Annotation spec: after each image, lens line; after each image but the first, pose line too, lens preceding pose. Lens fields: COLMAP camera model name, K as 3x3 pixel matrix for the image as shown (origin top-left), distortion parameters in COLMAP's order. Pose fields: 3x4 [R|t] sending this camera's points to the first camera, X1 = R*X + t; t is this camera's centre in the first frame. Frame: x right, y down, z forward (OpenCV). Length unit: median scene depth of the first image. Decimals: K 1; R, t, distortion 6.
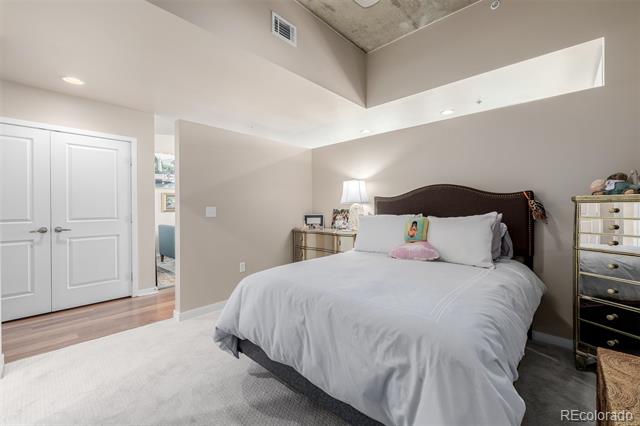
lens RADIAL K [[266.7, 0, 320.0], [0, 266.7, 213.0], [0, 0, 1]] dist [0.000172, -0.000143]
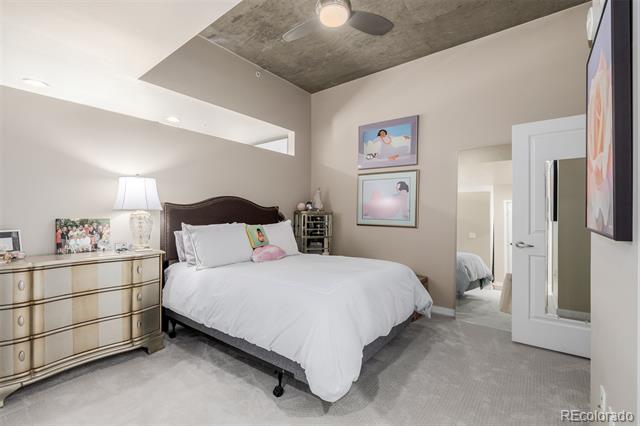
lens RADIAL K [[283.4, 0, 320.0], [0, 283.4, 213.0], [0, 0, 1]] dist [0.000905, 0.000104]
pose [[-0.088931, 0.004005, 0.996030, -0.593024], [0.009895, 0.999946, -0.003137, -0.020348], [-0.995989, 0.009577, -0.088966, 0.548954]]
